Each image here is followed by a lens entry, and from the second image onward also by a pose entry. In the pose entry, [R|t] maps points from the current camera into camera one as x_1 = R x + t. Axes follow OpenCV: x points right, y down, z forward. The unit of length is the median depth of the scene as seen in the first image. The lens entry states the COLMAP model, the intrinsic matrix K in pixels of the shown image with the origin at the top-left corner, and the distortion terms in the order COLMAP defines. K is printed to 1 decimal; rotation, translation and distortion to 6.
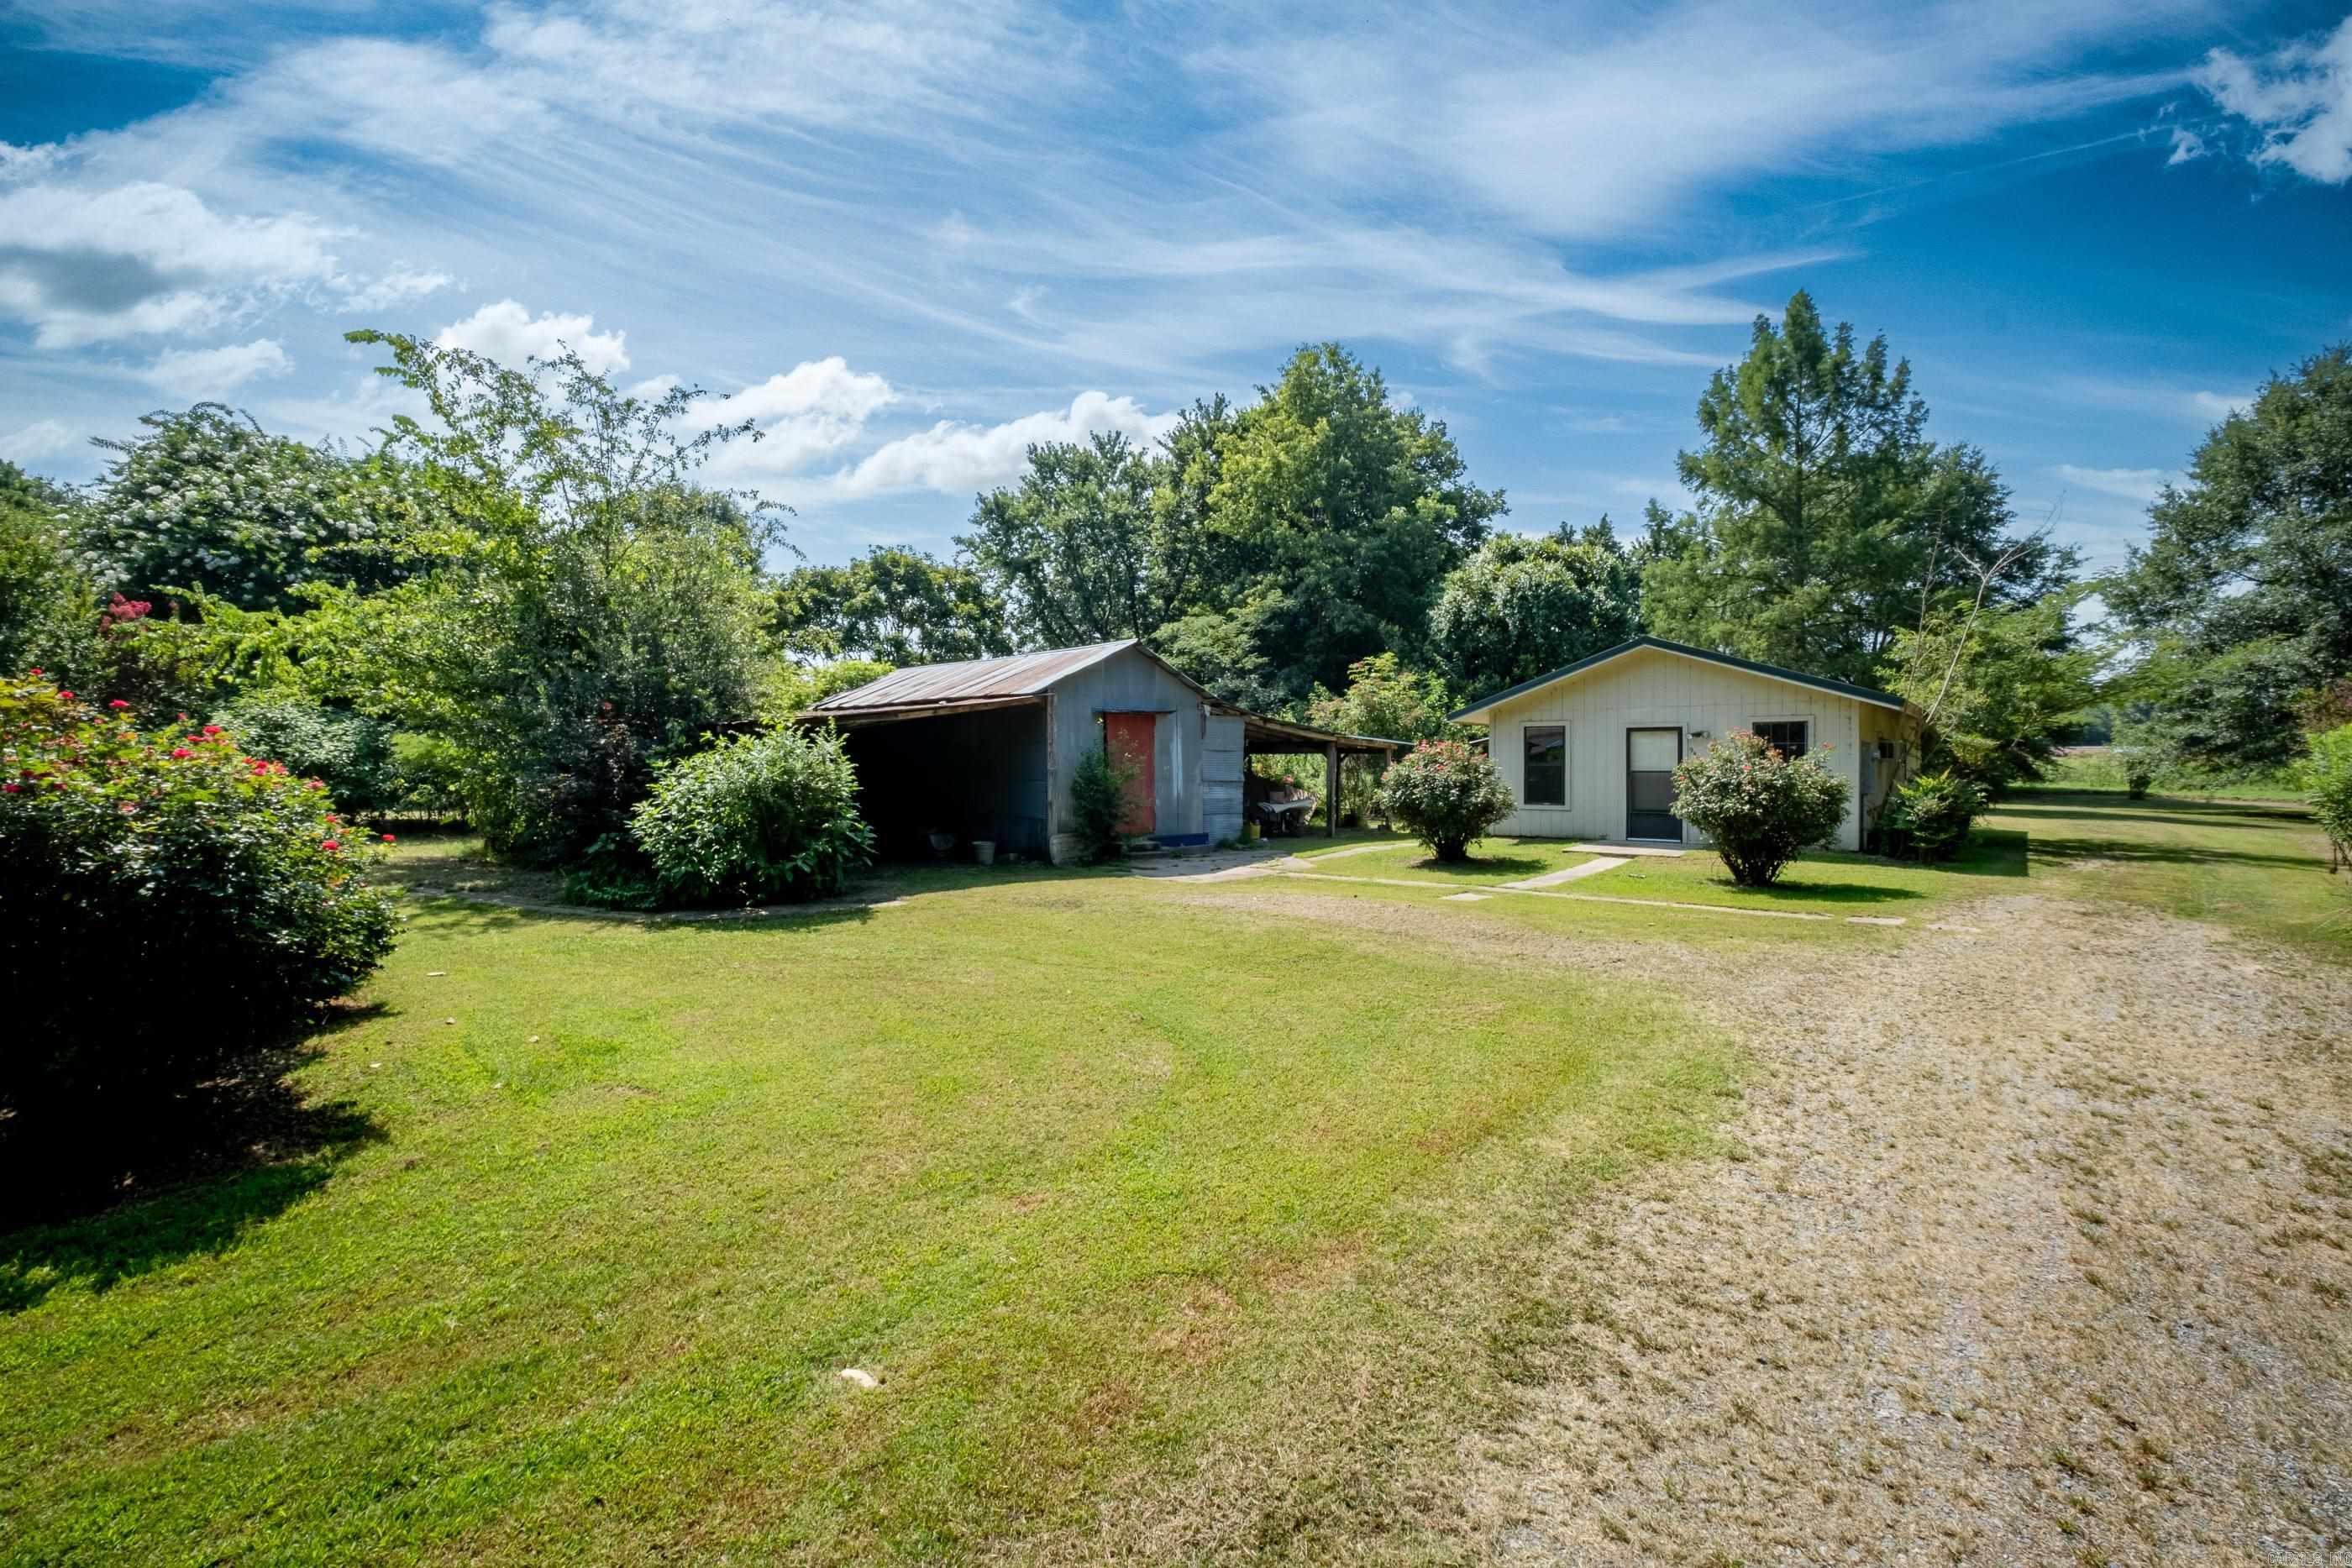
lens RADIAL K [[1078.6, 0, 1169.8], [0, 1078.6, 794.0], [0, 0, 1]] dist [-0.000298, -0.000145]
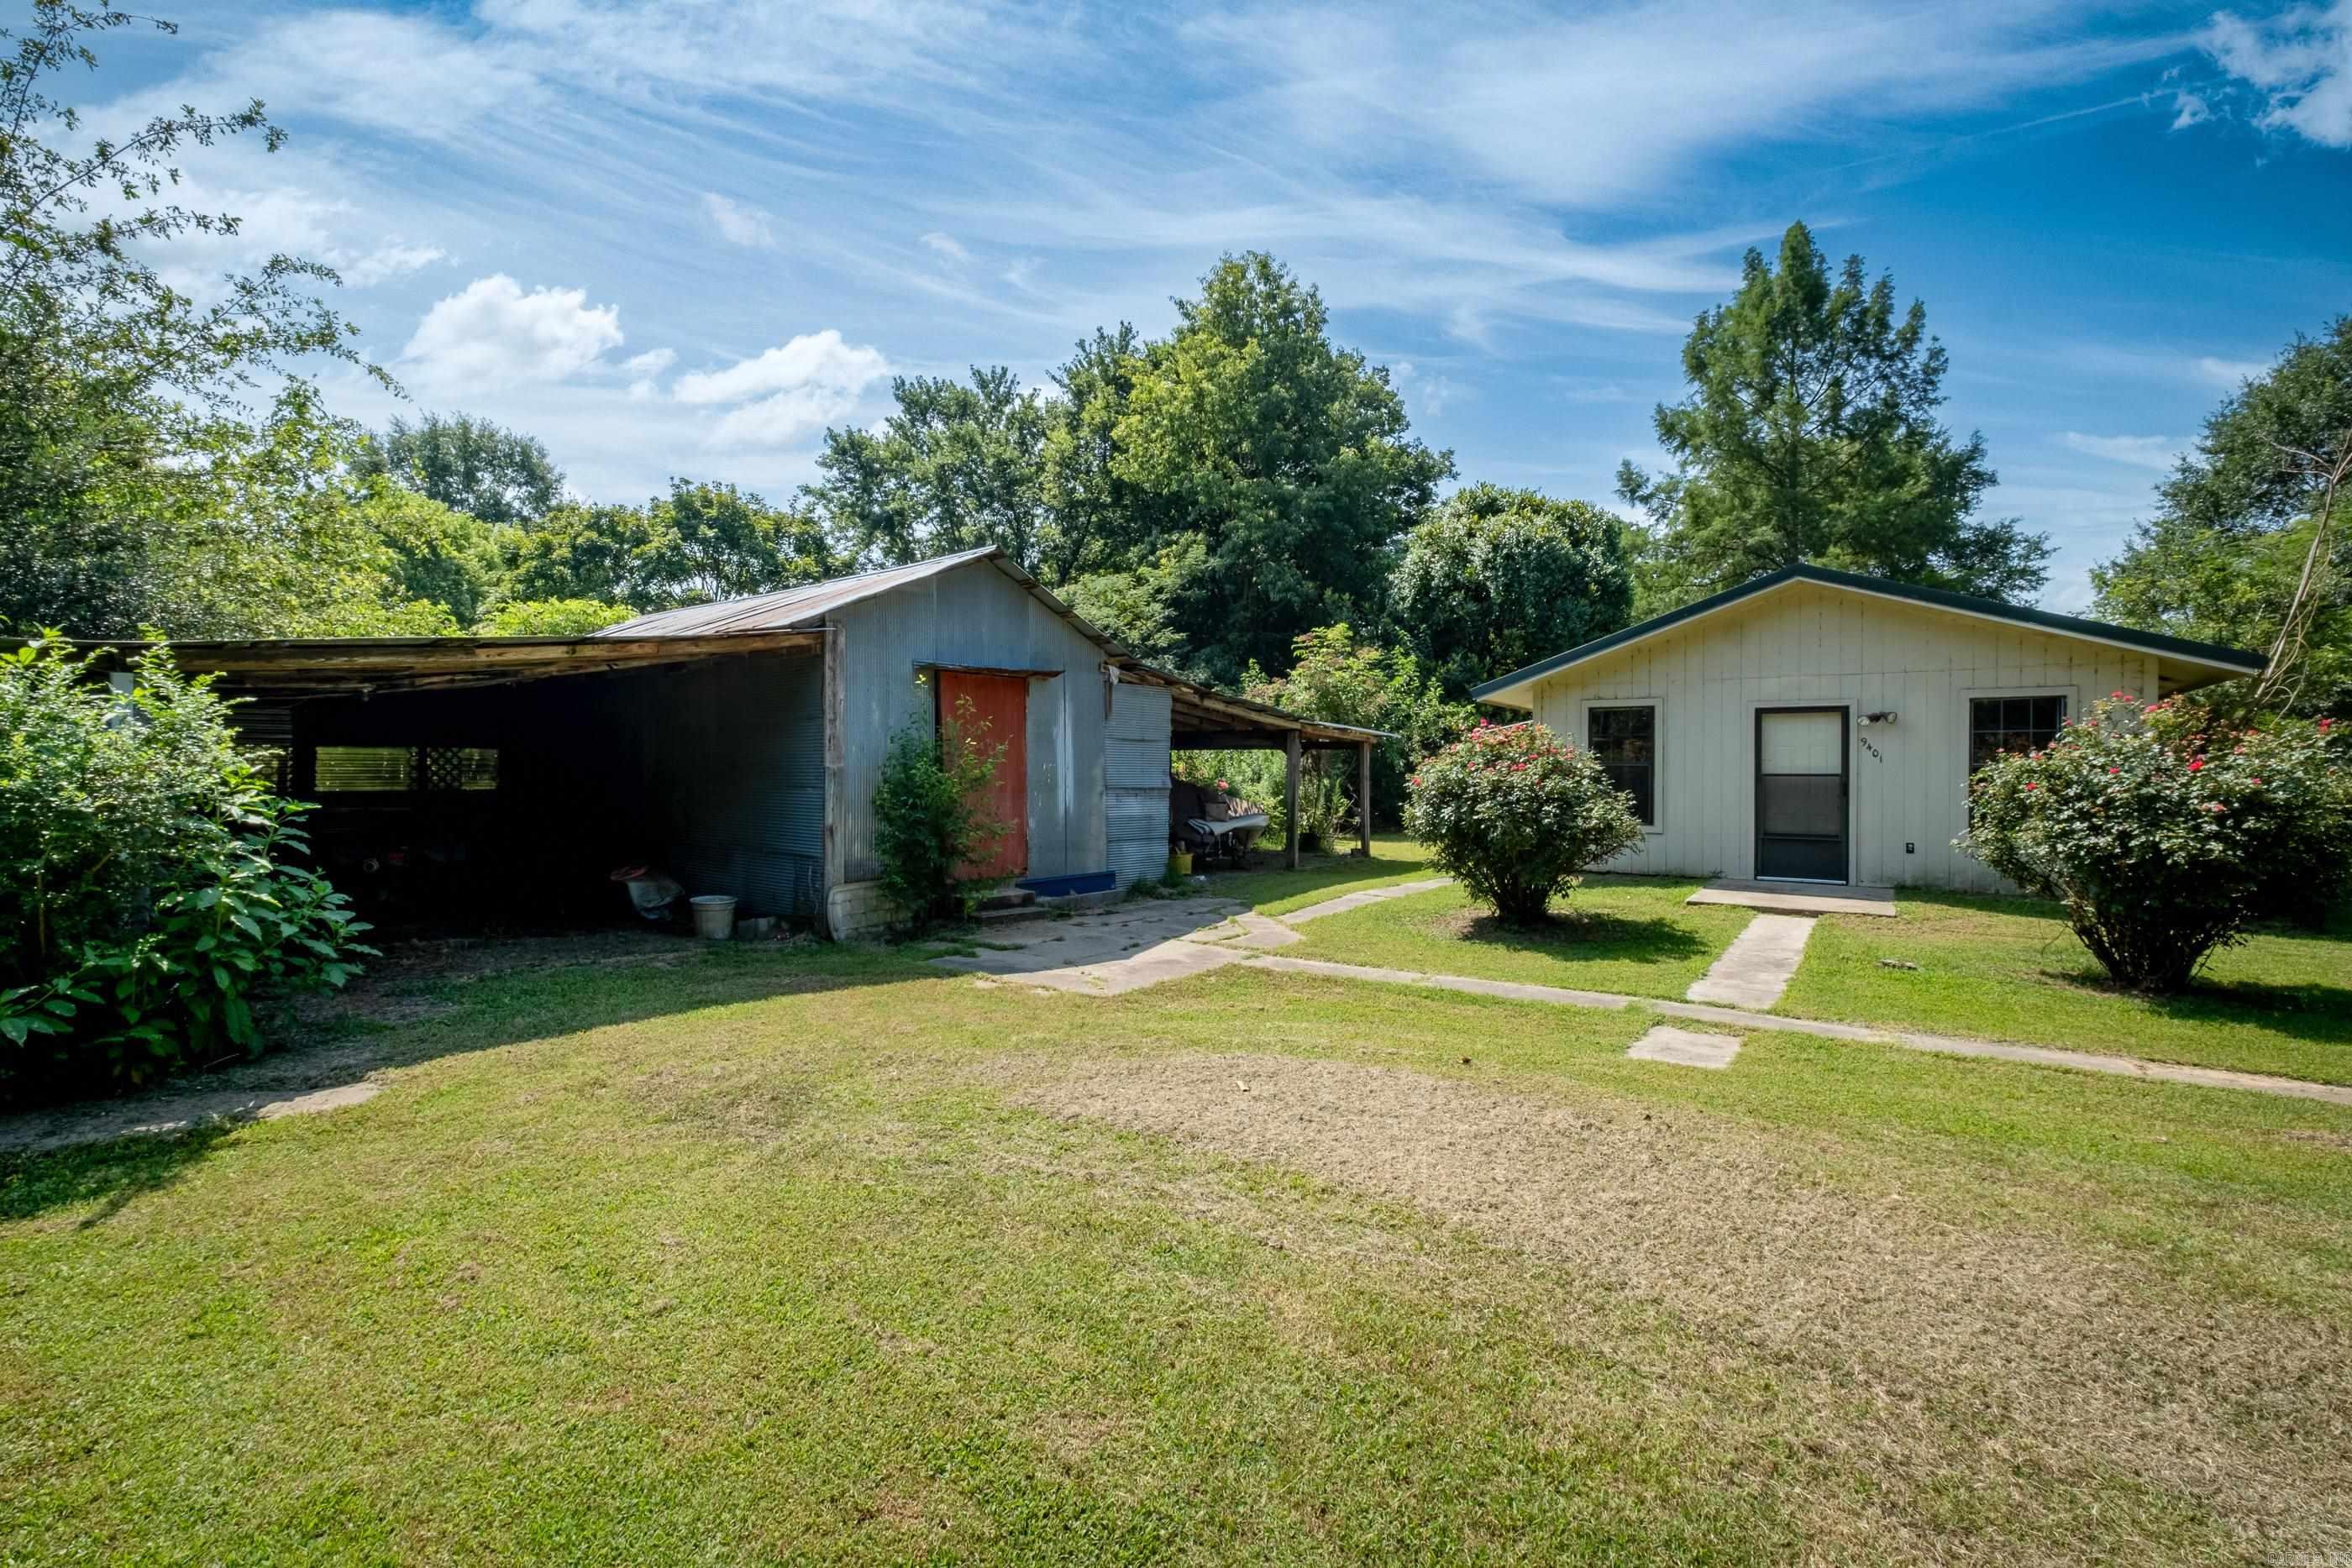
lens RADIAL K [[1050.1, 0, 1176.0], [0, 1050.1, 784.0], [0, 0, 1]] dist [-0.001741, -0.000365]
pose [[0.995067, 0.002463, 0.099171, 0.006329], [-0.001286, 0.999928, -0.011928, -0.004393], [-0.099193, 0.011741, 0.994999, 0.240046]]
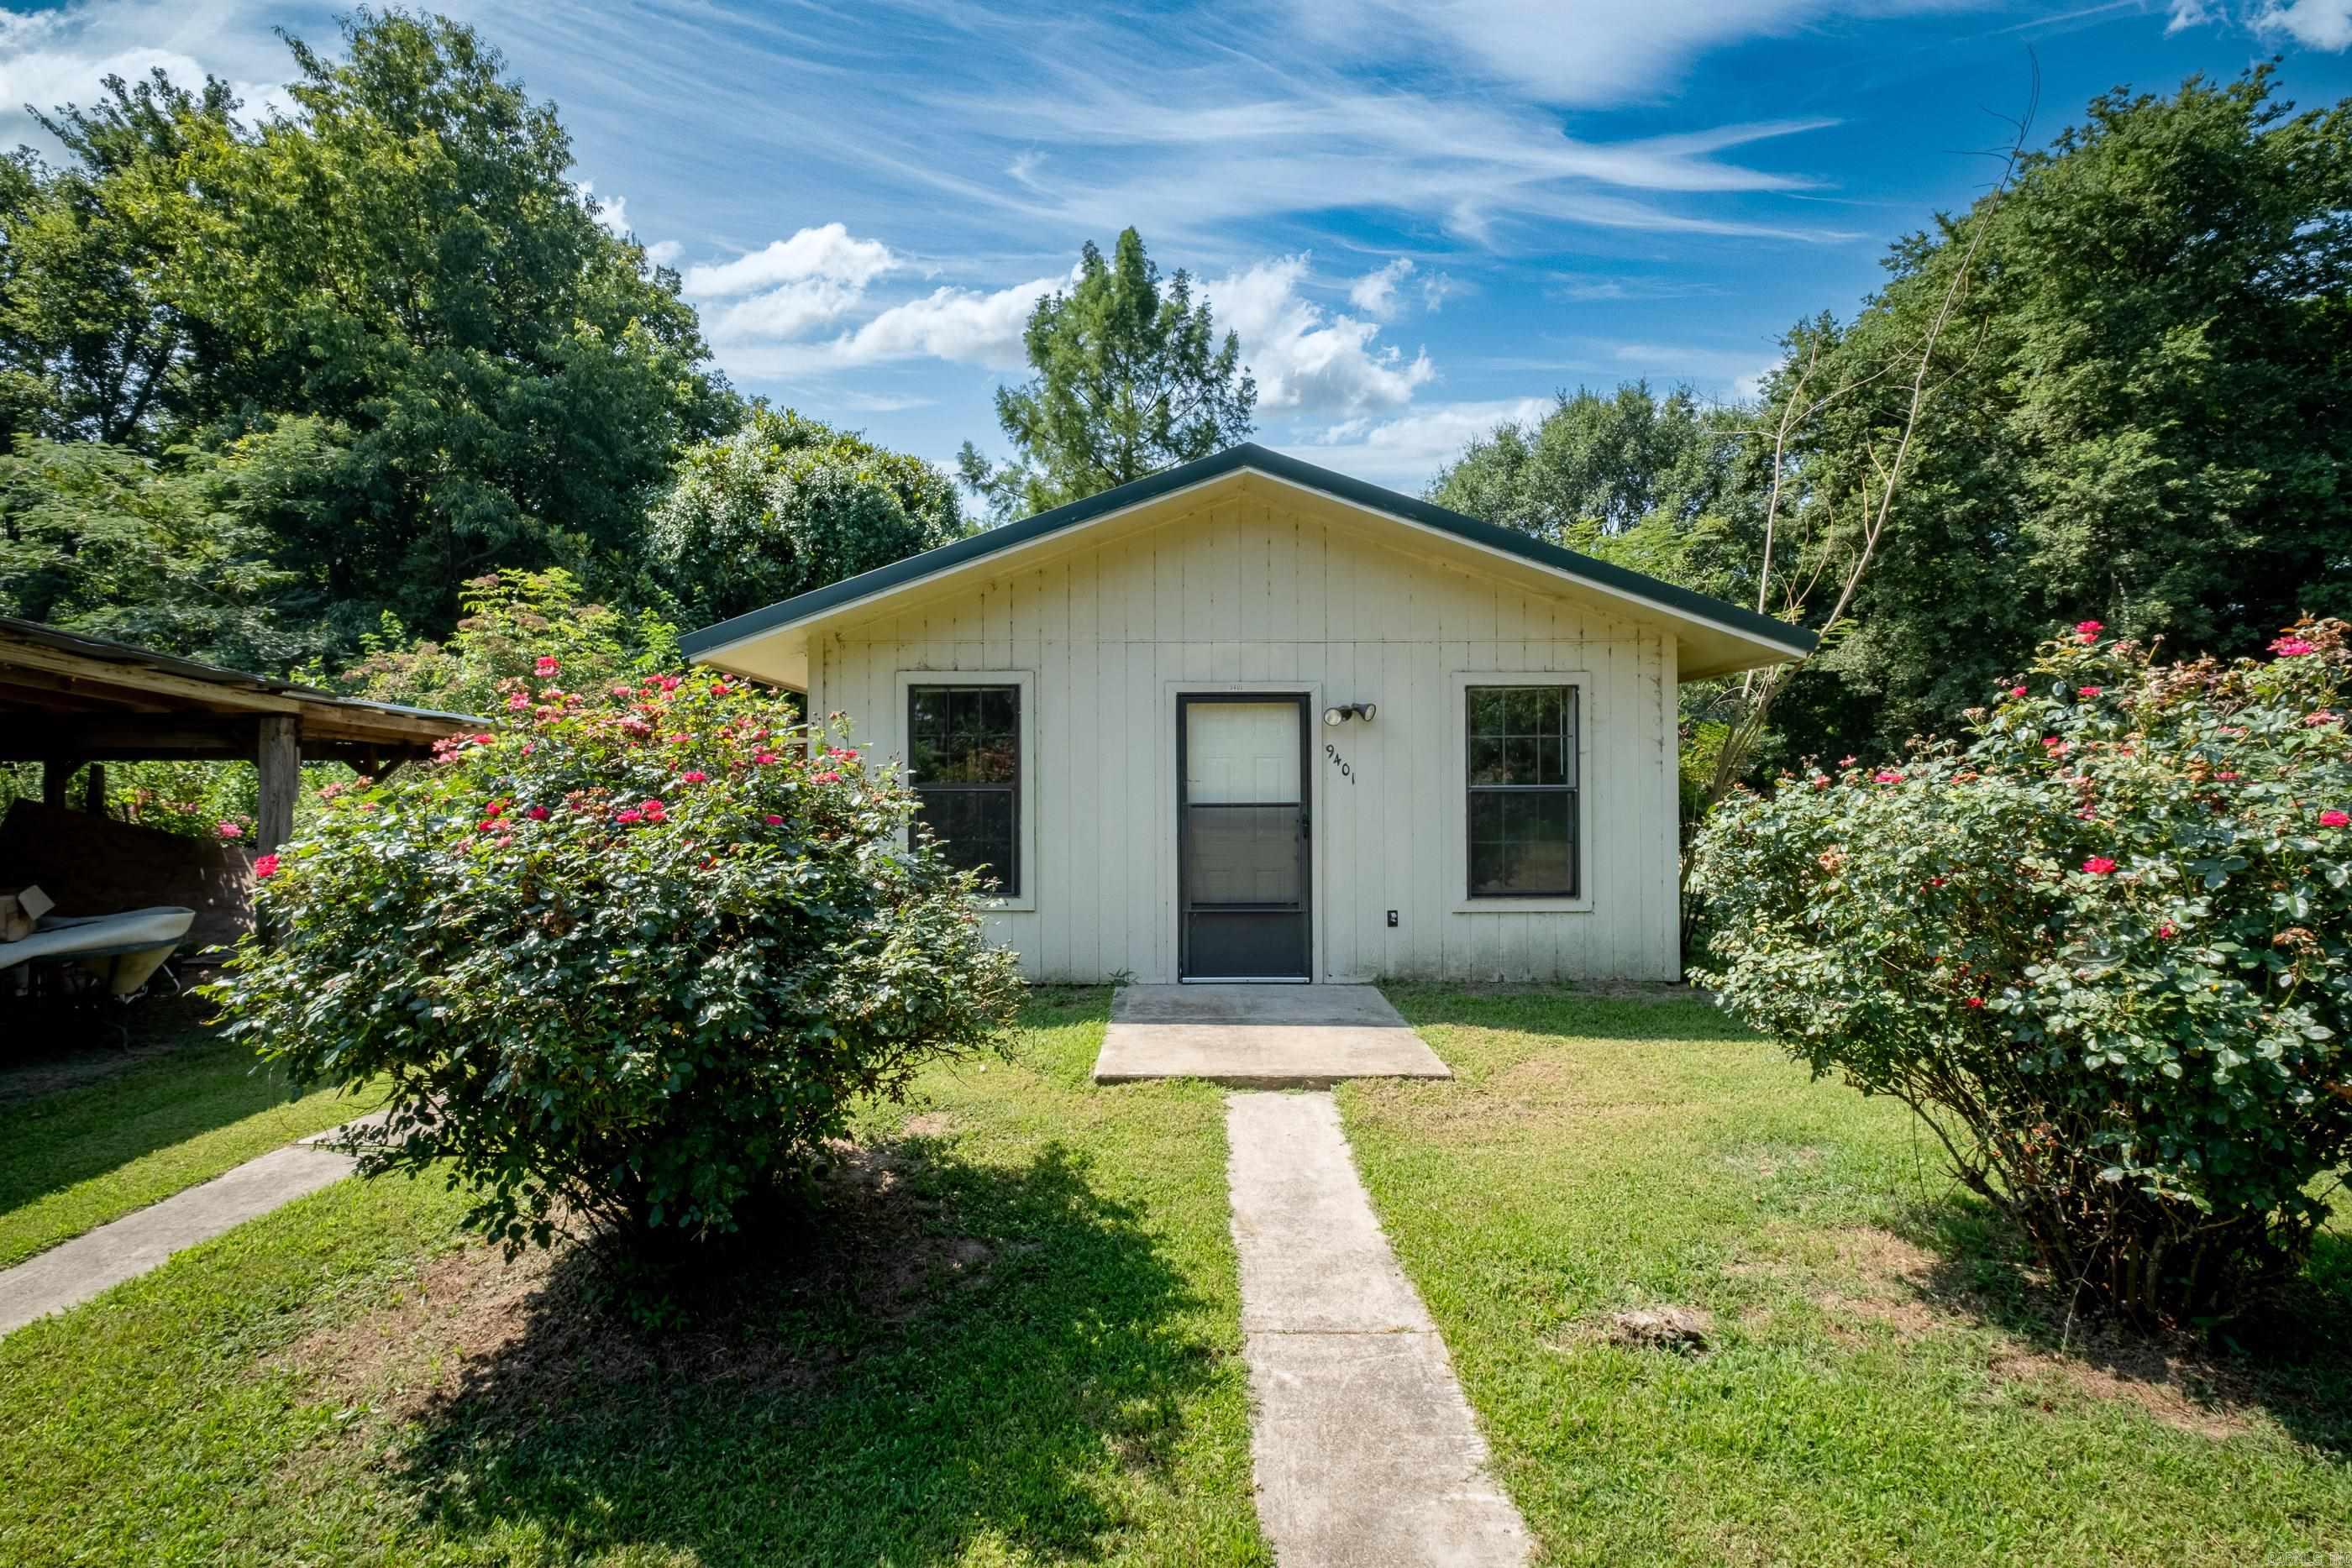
lens RADIAL K [[1018.6, 0, 1164.3], [0, 1018.6, 760.1], [0, 0, 1]] dist [-0.000761, -0.000522]
pose [[0.768125, 0.014829, 0.640129, 0.110789], [0.018898, 0.998771, -0.045815, -0.012300], [-0.640022, 0.047289, 0.766900, 0.431963]]
